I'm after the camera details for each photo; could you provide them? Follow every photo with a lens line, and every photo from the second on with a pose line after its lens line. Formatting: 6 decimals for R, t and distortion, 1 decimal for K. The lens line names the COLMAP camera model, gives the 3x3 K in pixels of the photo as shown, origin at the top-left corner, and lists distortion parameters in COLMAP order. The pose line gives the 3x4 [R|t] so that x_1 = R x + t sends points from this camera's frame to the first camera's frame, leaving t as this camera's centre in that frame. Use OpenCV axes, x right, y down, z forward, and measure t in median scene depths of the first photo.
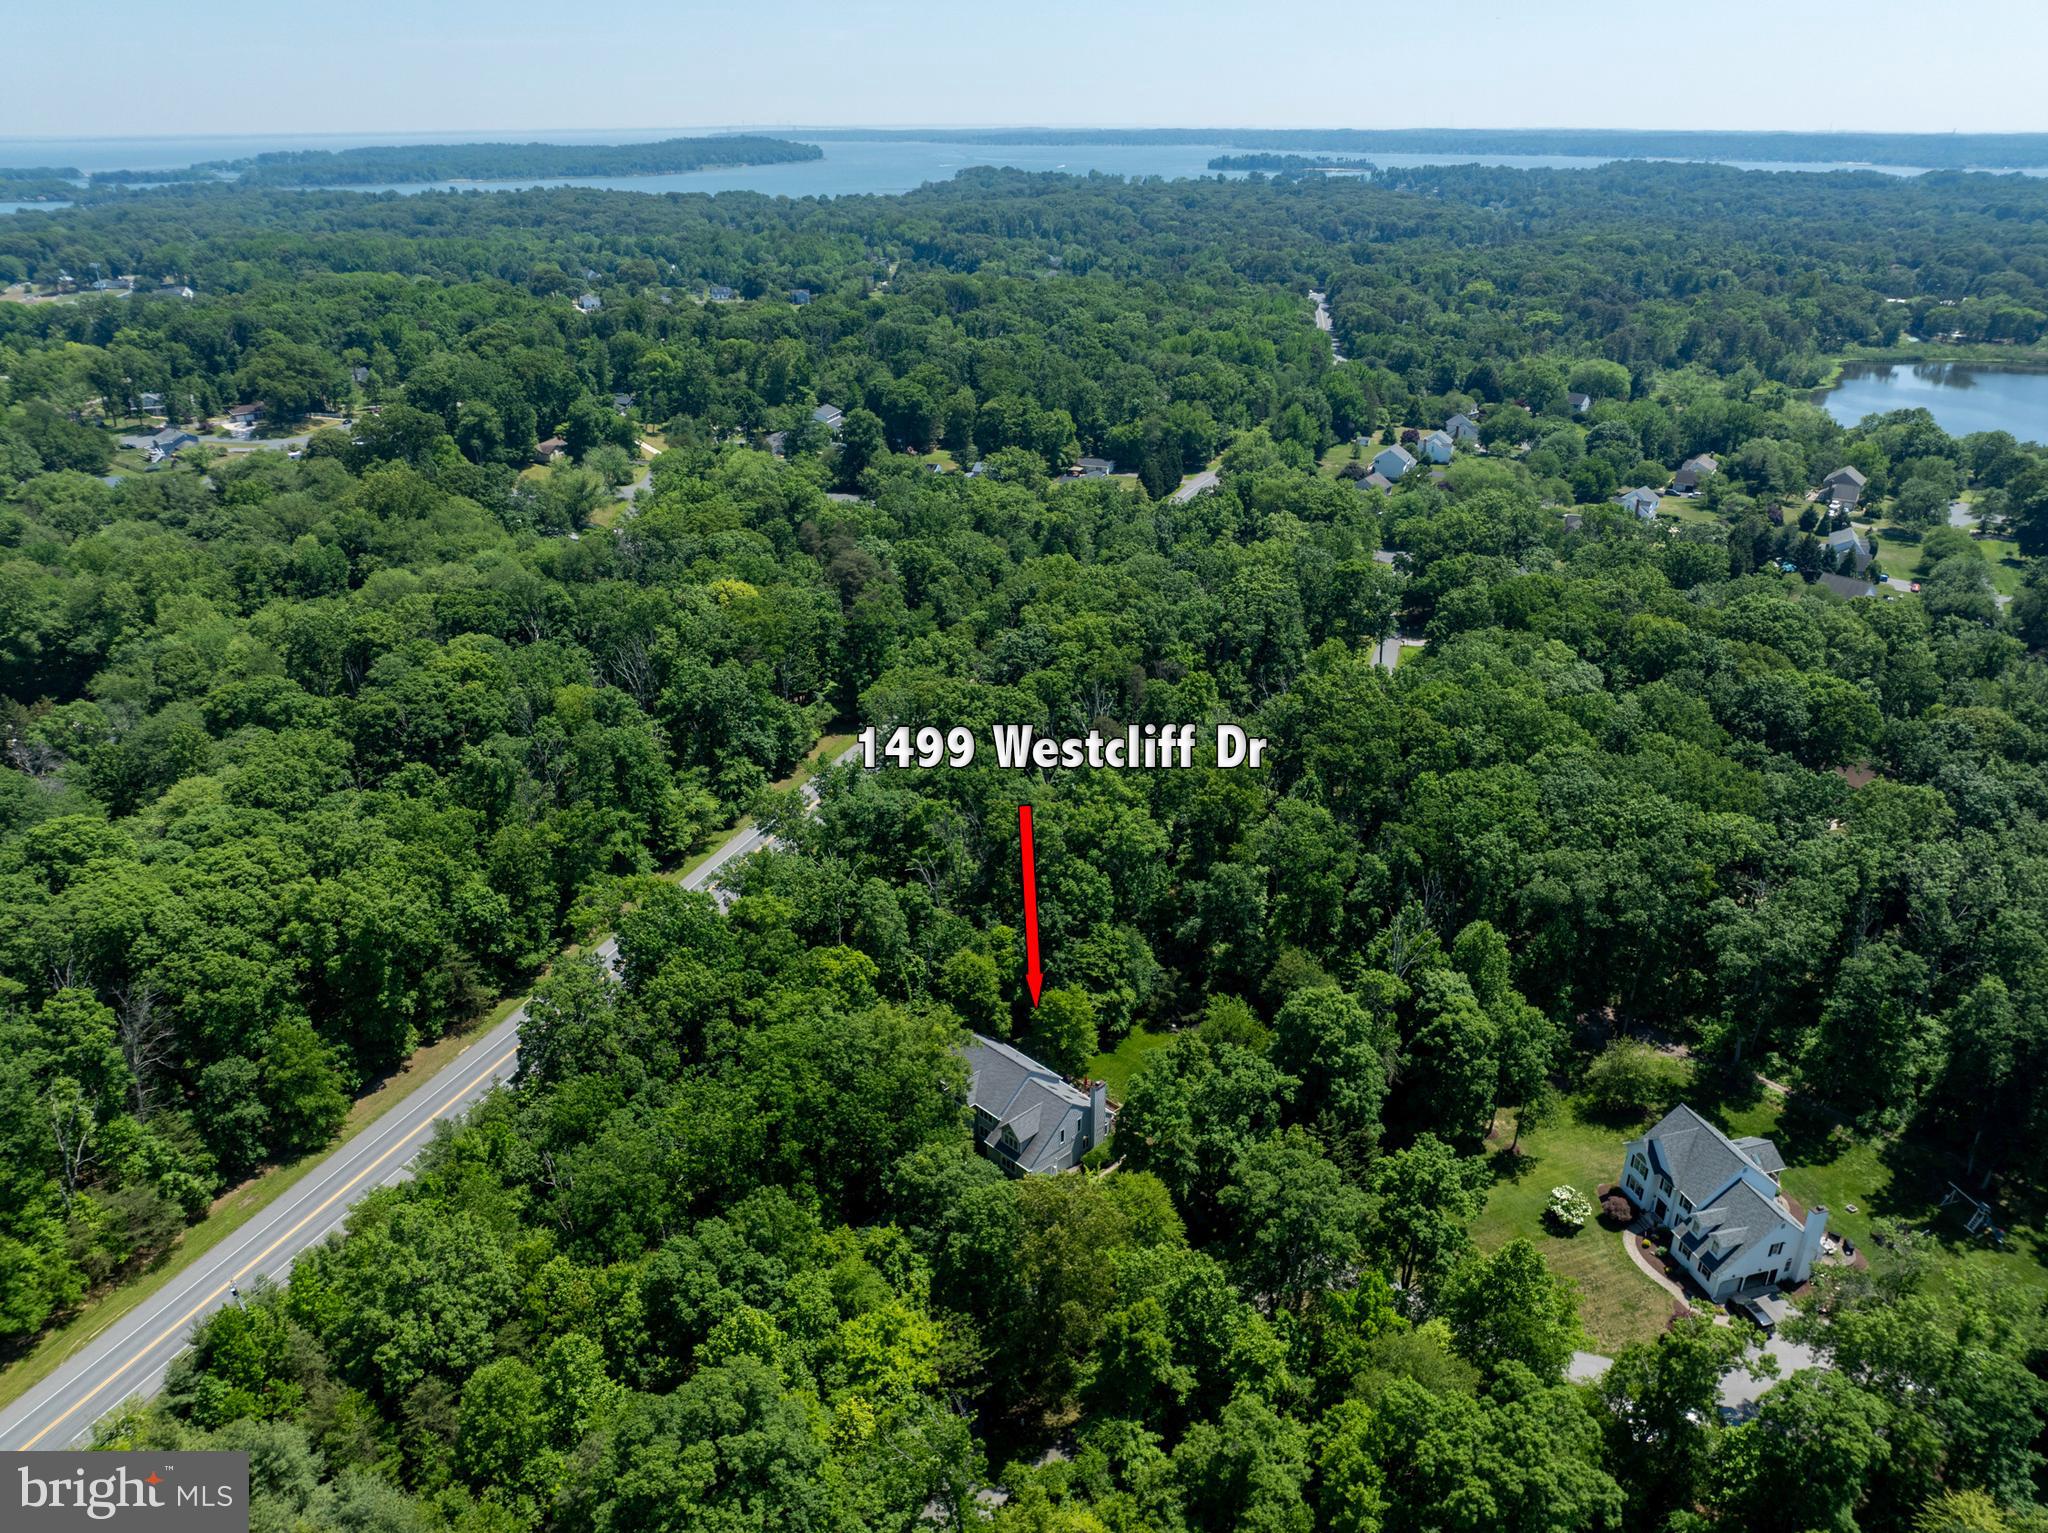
lens RADIAL K [[1444.8, 0, 1018.4], [0, 1444.8, 771.7], [0, 0, 1]] dist [-0.026053, -0.019679]
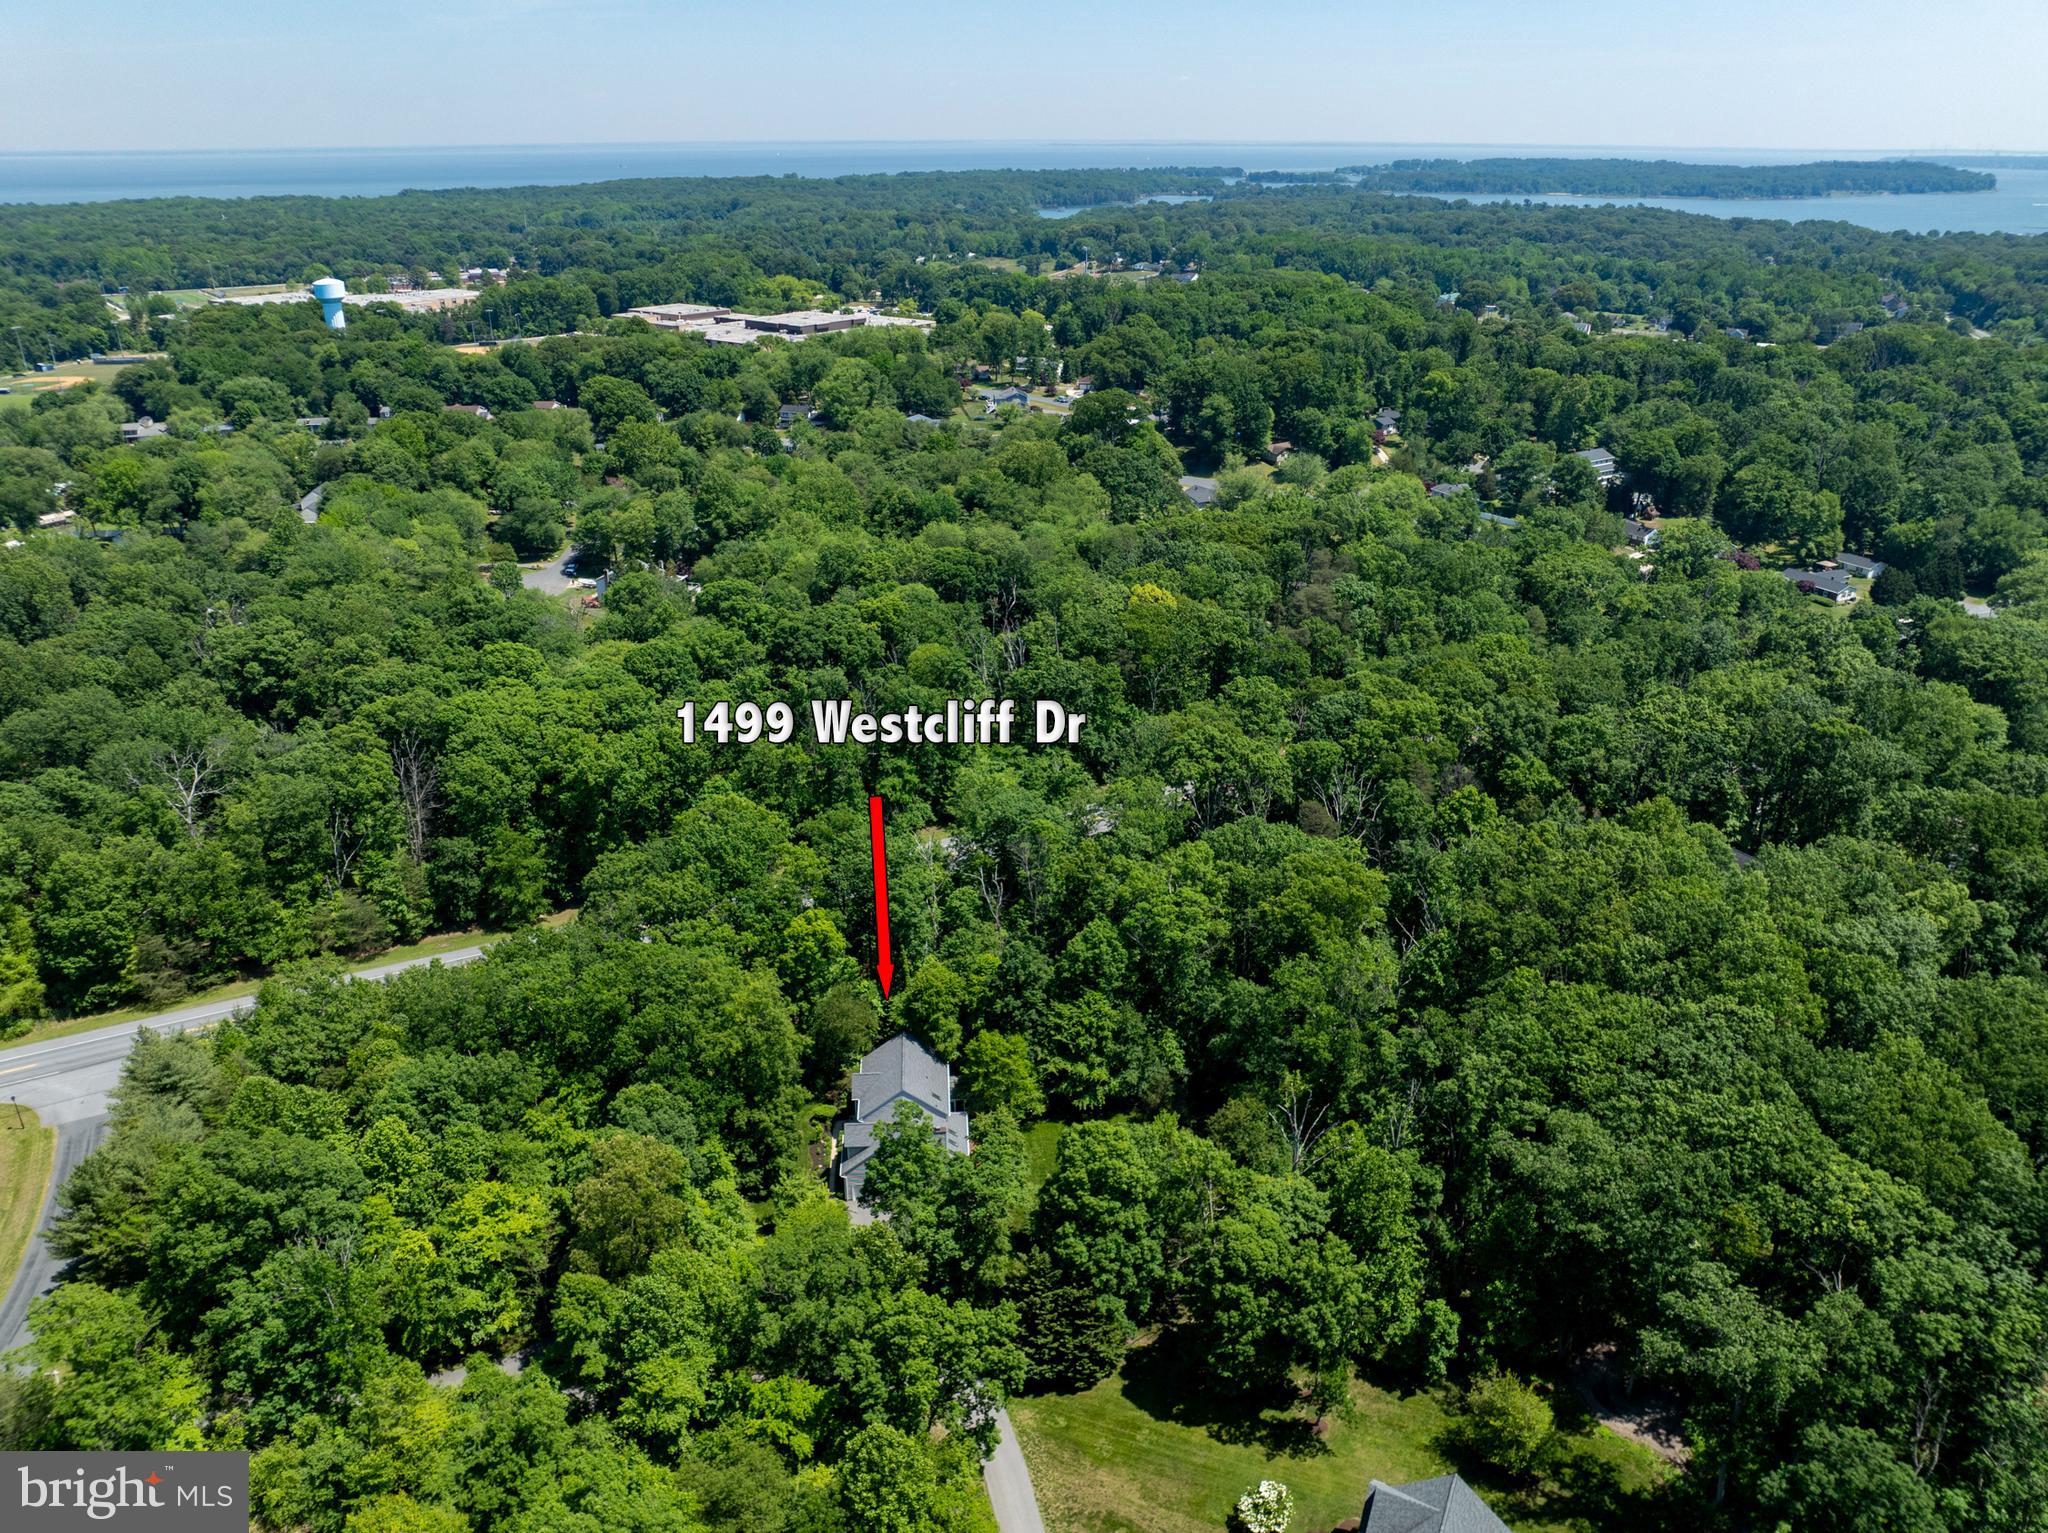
lens RADIAL K [[1444.8, 0, 1018.4], [0, 1444.8, 771.7], [0, 0, 1]] dist [-0.026053, -0.019679]
pose [[0.755840, 0.268352, -0.597238, 0.510739], [-0.273323, 0.958192, 0.084630, -0.092446], [0.594980, 0.099272, 0.797587, 0.196505]]
